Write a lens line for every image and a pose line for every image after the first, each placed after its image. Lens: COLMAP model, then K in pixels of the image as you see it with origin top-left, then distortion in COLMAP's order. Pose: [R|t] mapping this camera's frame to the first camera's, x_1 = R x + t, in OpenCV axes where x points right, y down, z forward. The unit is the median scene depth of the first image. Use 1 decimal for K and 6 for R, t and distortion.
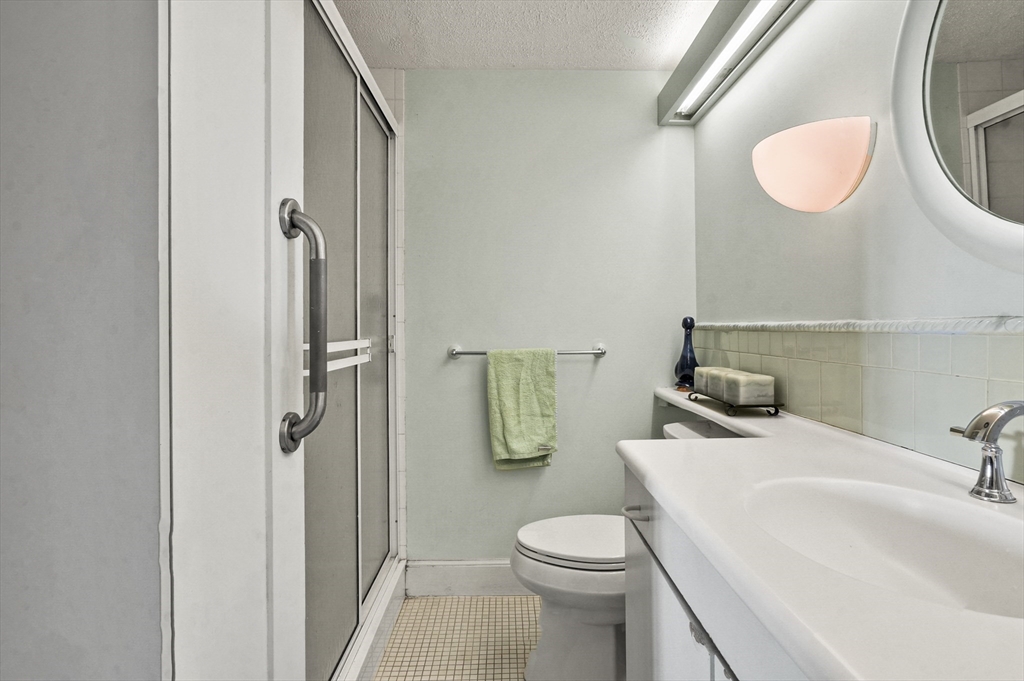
lens RADIAL K [[517.4, 0, 512.0], [0, 517.4, 340.5], [0, 0, 1]] dist [-0.014847, 0.000605]
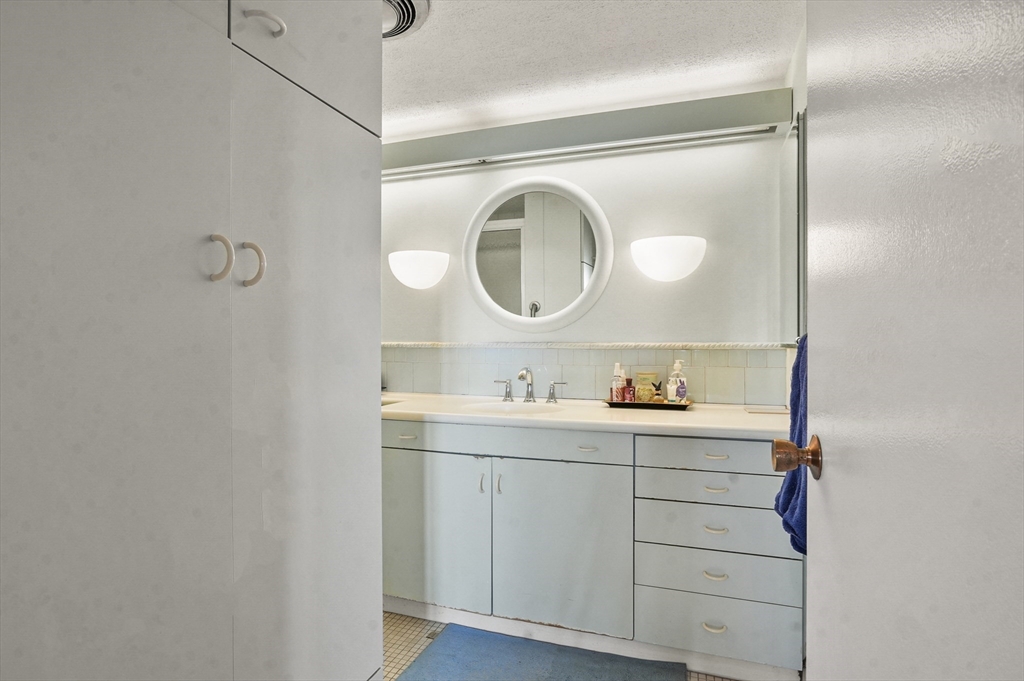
lens RADIAL K [[517.4, 0, 512.0], [0, 517.4, 340.5], [0, 0, 1]] dist [-0.014847, 0.000605]
pose [[0.330874, 0.001667, 0.943673, -1.328098], [0.029245, 0.999500, -0.012020, -0.011914], [-0.943222, 0.031575, 0.330660, -0.038091]]
